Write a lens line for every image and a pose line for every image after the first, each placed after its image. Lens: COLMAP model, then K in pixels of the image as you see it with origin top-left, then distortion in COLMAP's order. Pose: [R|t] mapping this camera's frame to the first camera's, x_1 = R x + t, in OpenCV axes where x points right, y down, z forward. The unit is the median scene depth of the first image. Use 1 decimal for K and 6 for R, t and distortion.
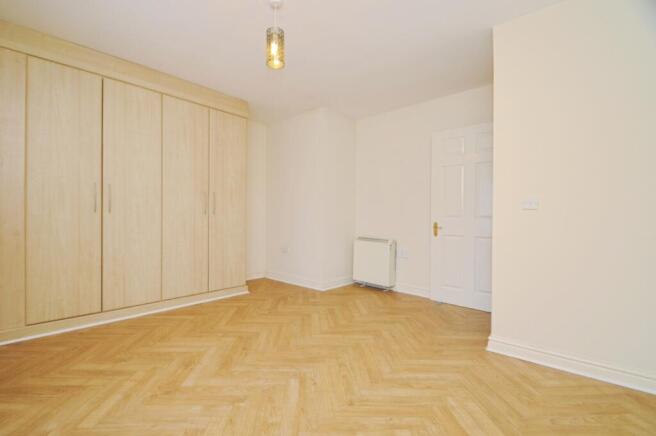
lens RADIAL K [[290.5, 0, 306.1], [0, 290.5, 224.9], [0, 0, 1]] dist [0.012468, -0.014626]
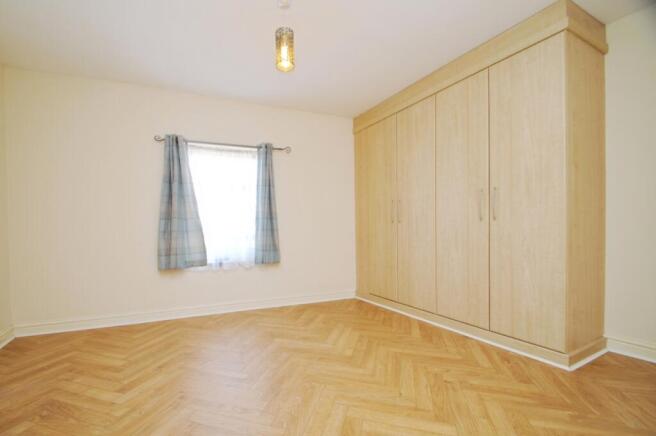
lens RADIAL K [[290.5, 0, 306.1], [0, 290.5, 224.9], [0, 0, 1]] dist [0.012468, -0.014626]
pose [[-0.322009, -0.014195, -0.946630, 0.659139], [-0.010035, 0.999883, -0.011580, -0.010331], [0.946683, 0.005771, -0.322114, 1.130616]]
